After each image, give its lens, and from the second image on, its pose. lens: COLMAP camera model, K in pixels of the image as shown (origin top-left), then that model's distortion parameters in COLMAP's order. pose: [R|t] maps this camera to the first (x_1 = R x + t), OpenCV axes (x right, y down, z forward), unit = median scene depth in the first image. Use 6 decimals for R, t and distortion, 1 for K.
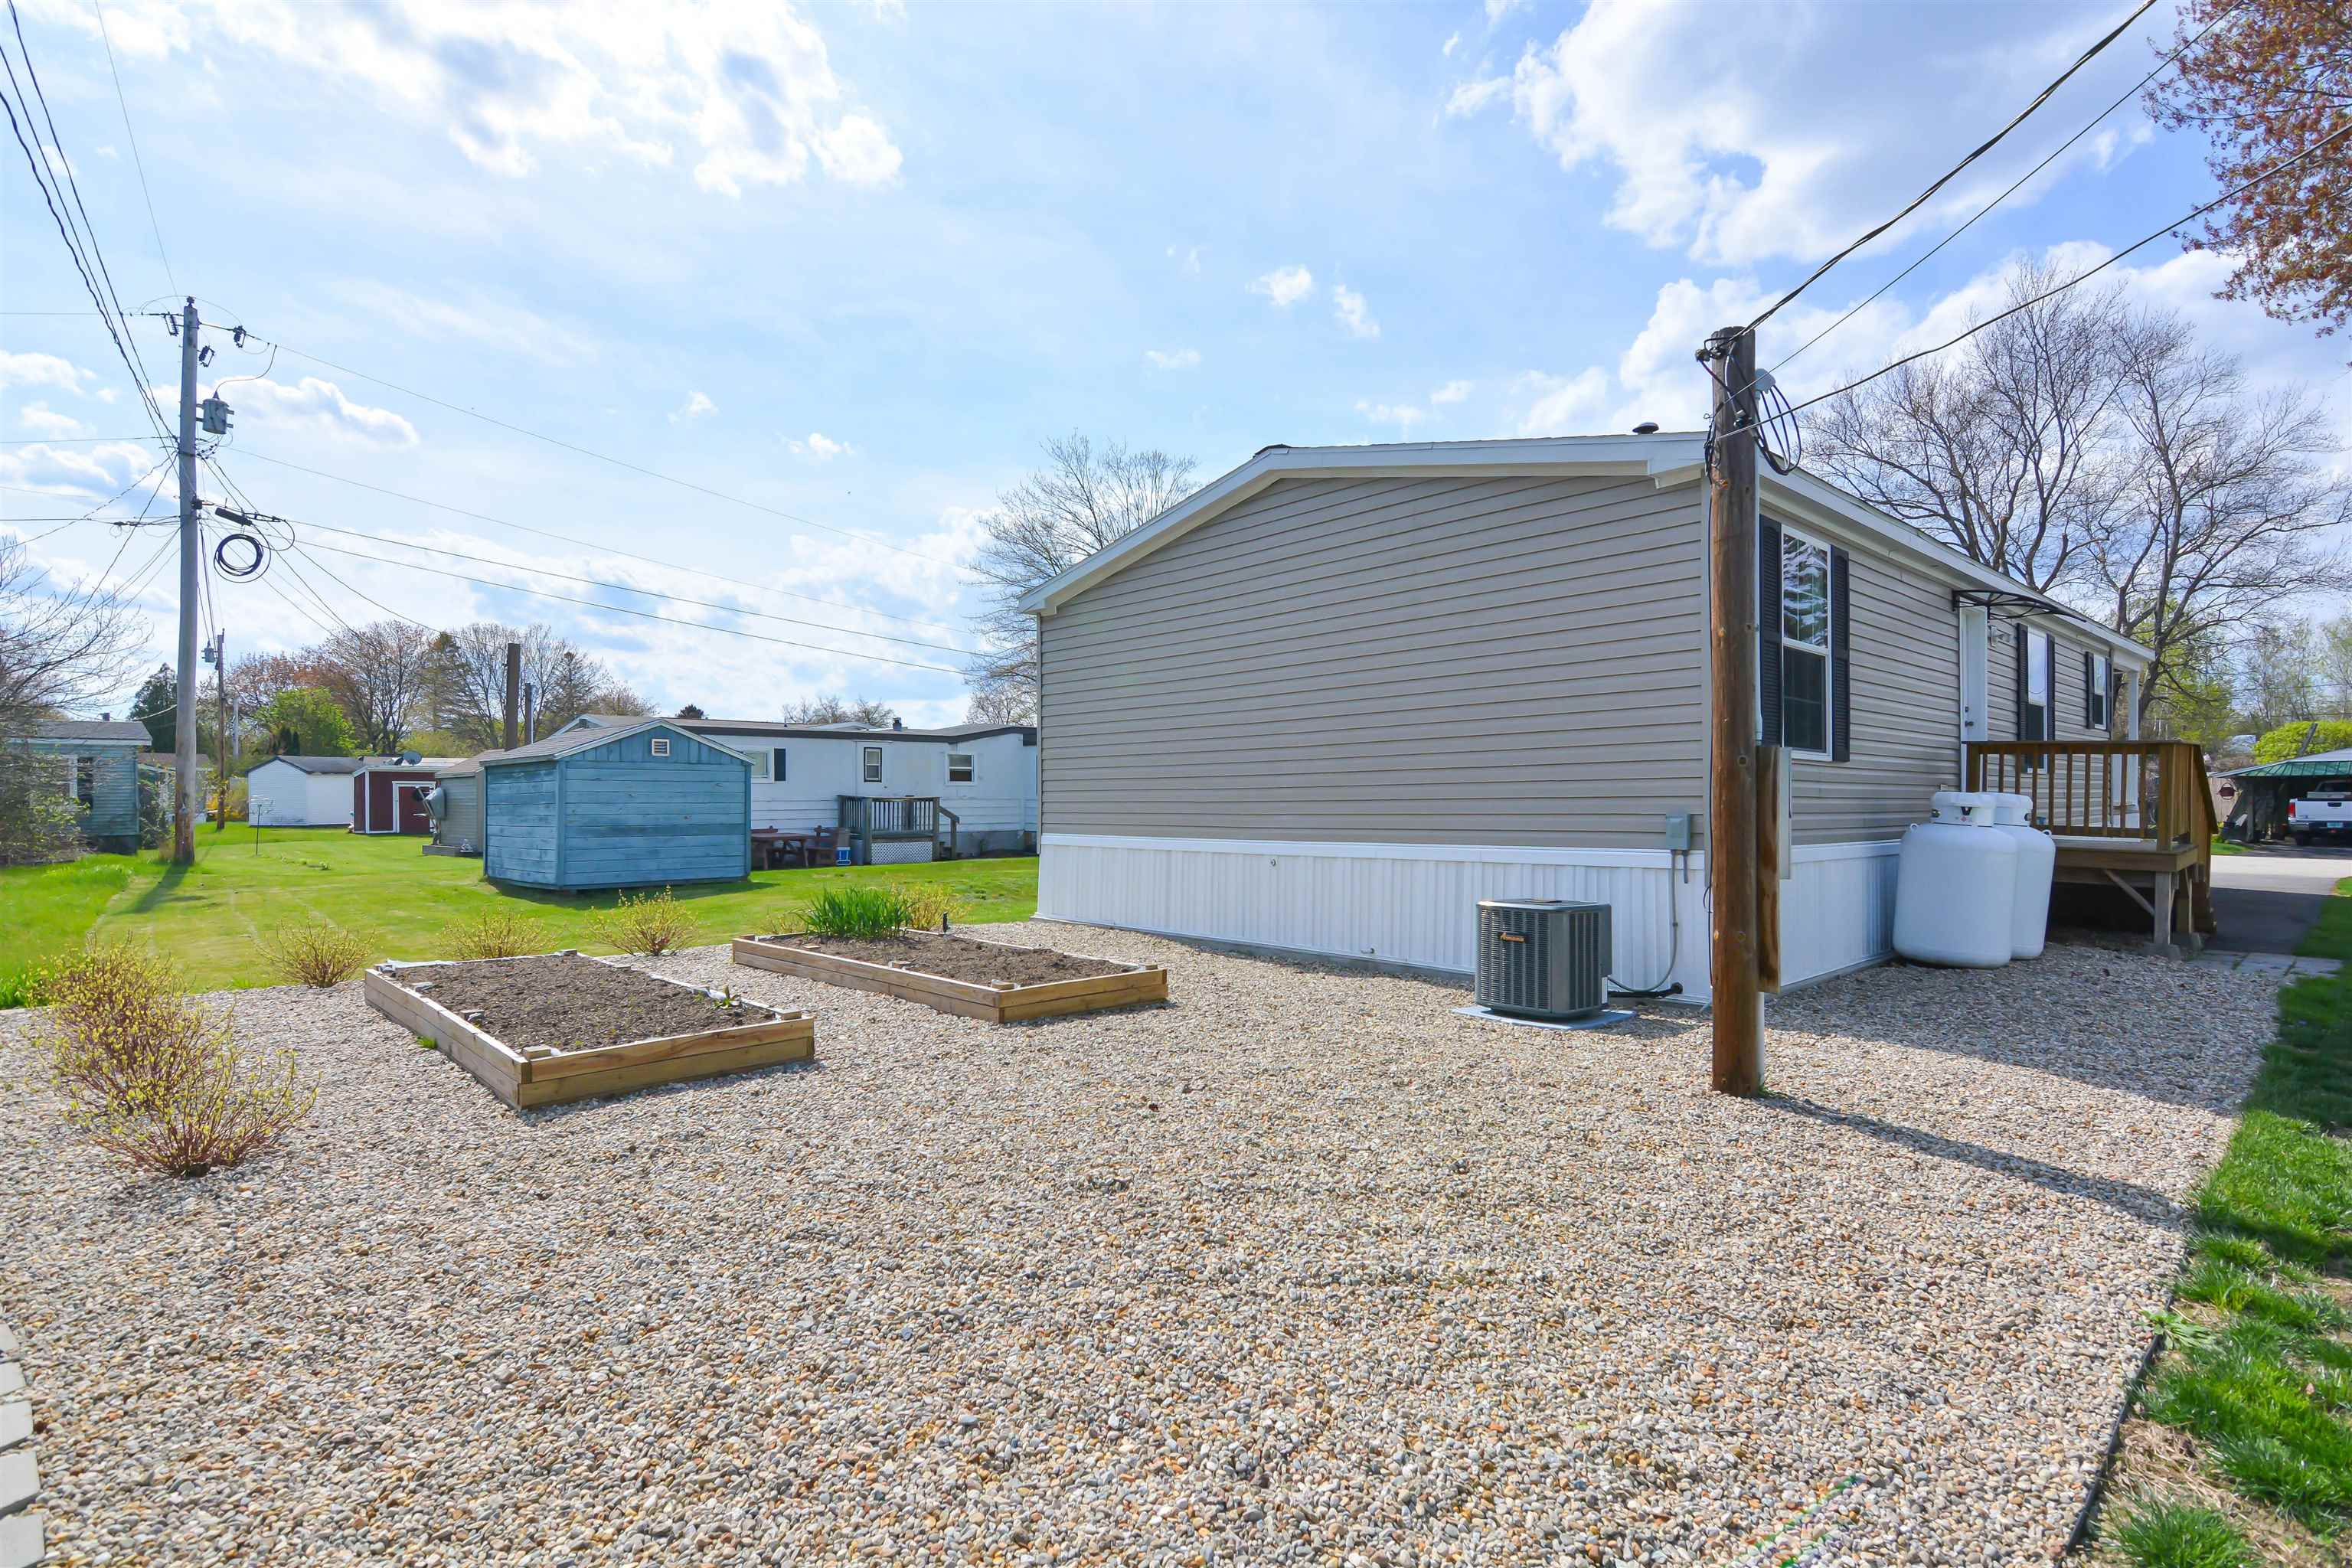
lens RADIAL K [[1137.3, 0, 1176.0], [0, 1137.3, 784.0], [0, 0, 1]] dist [-0.000557, -0.000199]
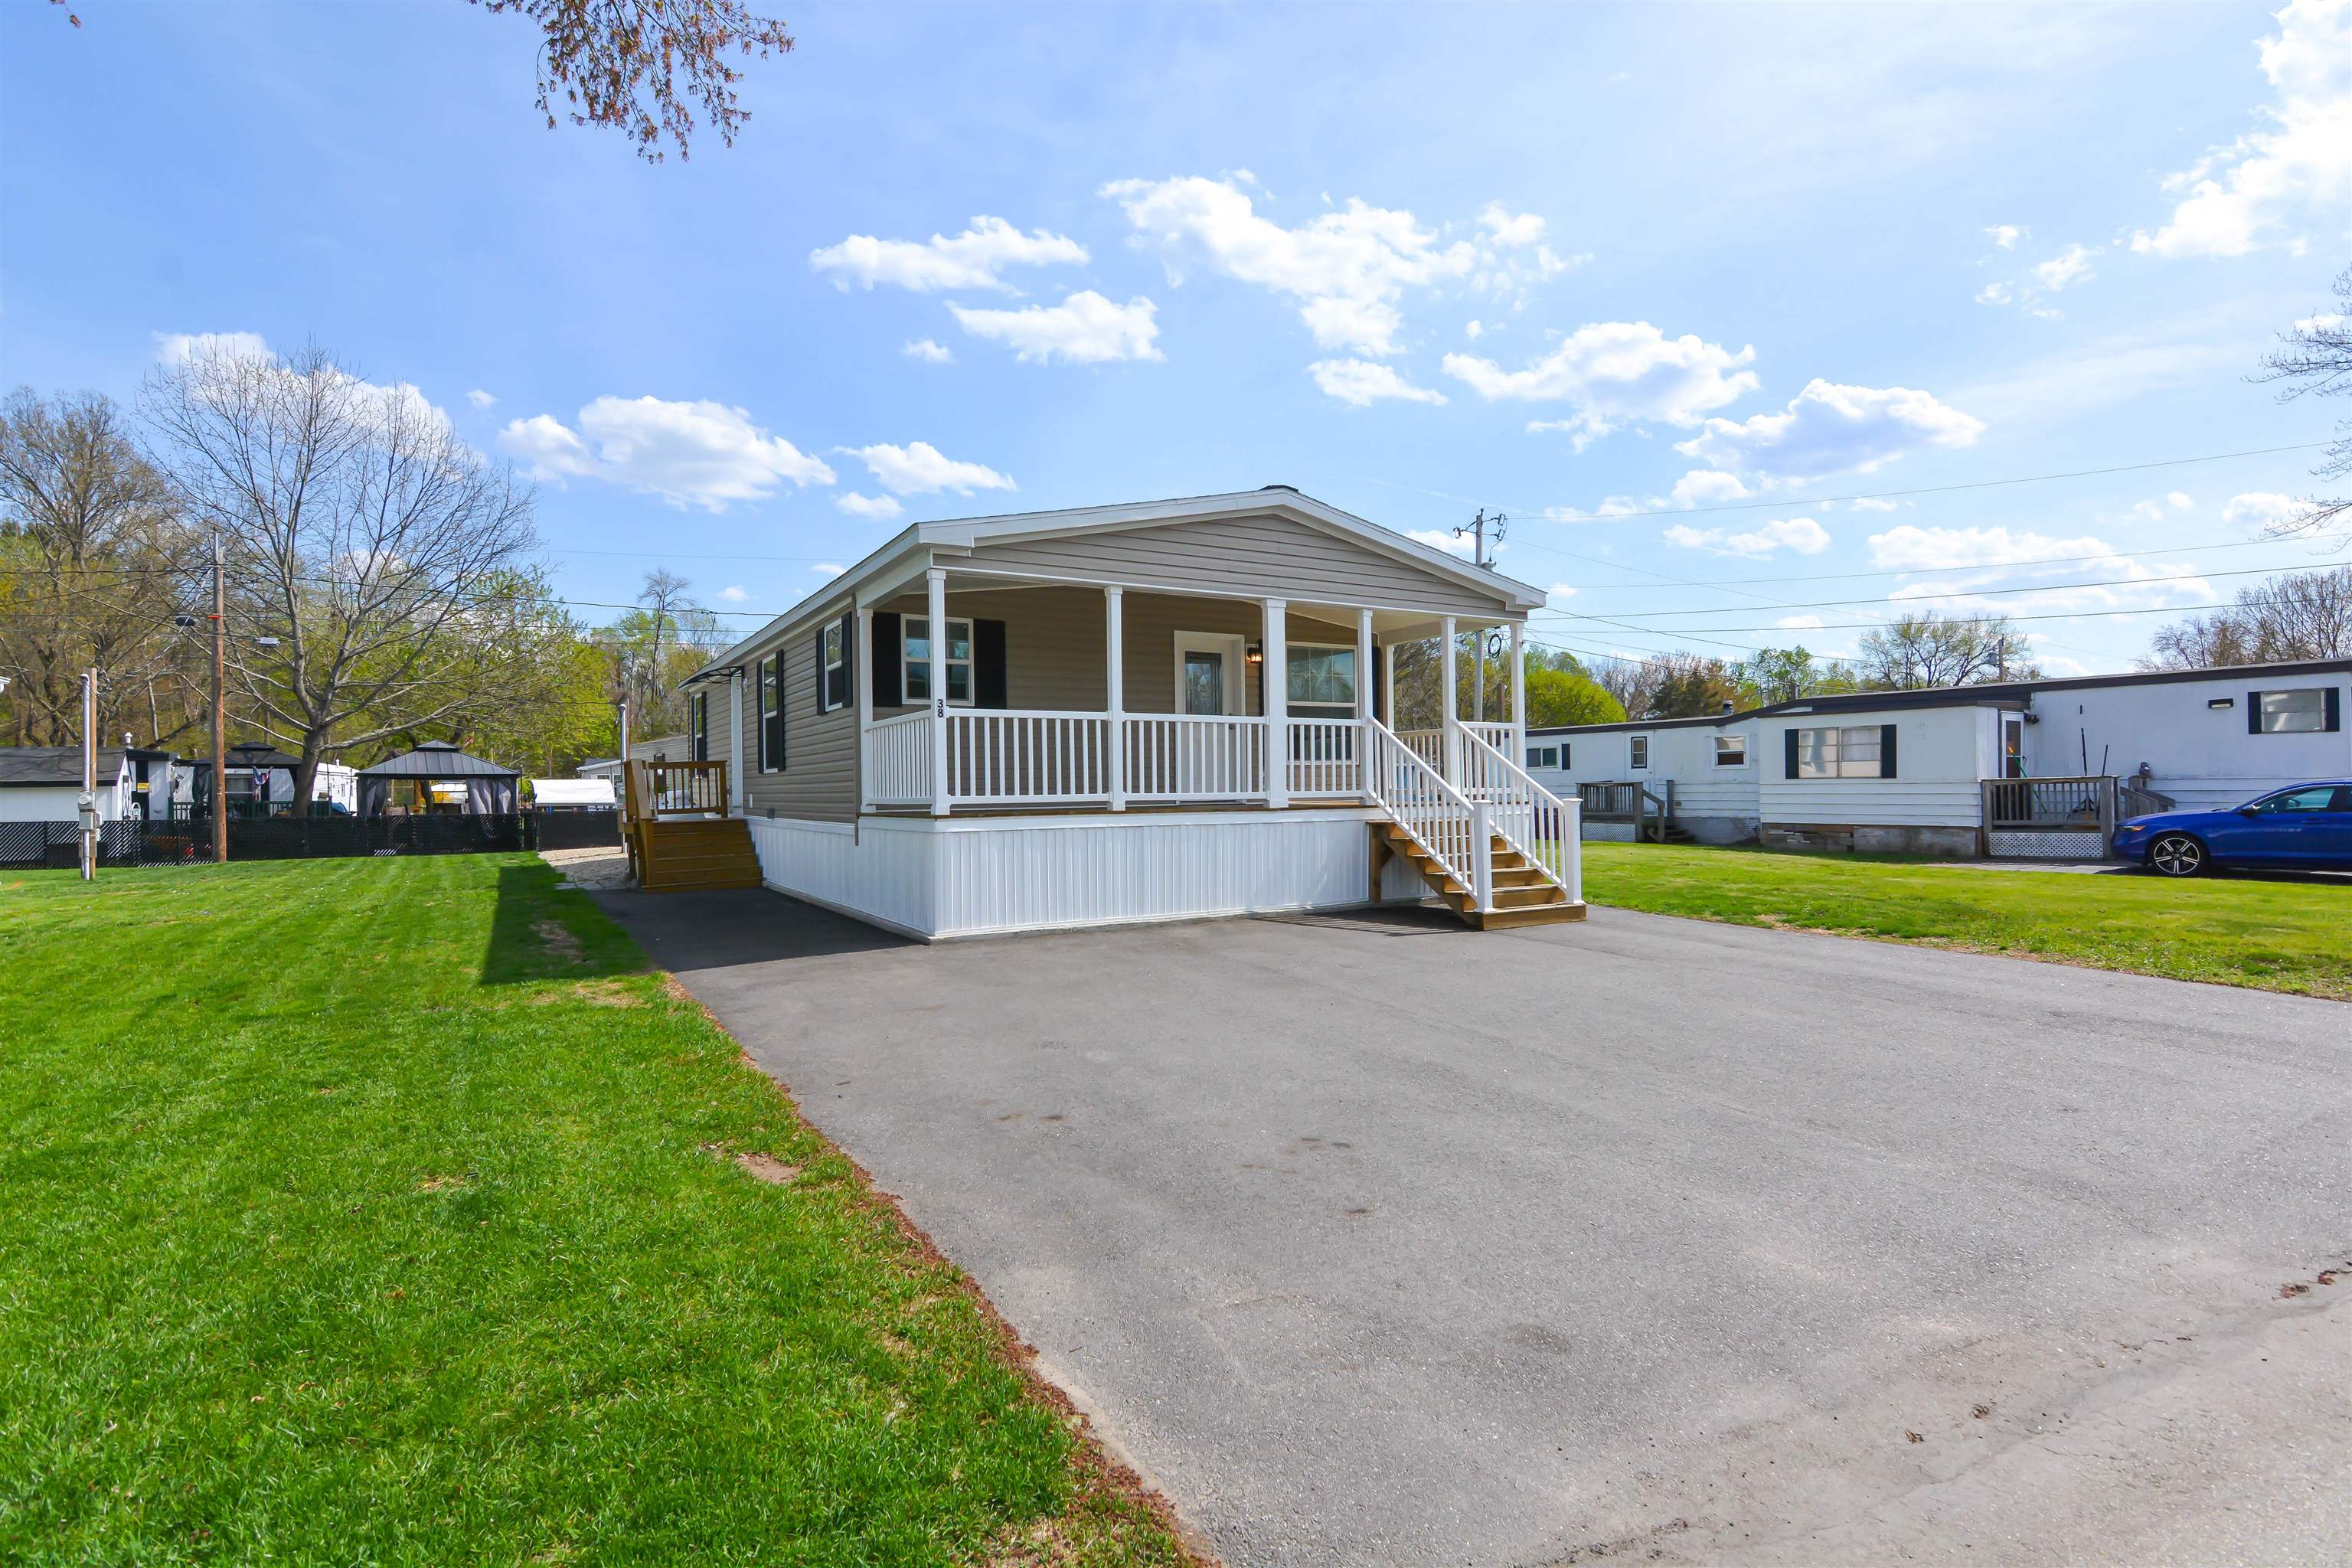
lens RADIAL K [[1137.3, 0, 1176.0], [0, 1137.3, 784.0], [0, 0, 1]] dist [-0.000557, -0.000199]
pose [[-0.219238, 0.005327, -0.975657, 0.699629], [0.021106, 0.999777, 0.000716, 0.002861], [0.975443, -0.020436, -0.219302, 0.622440]]
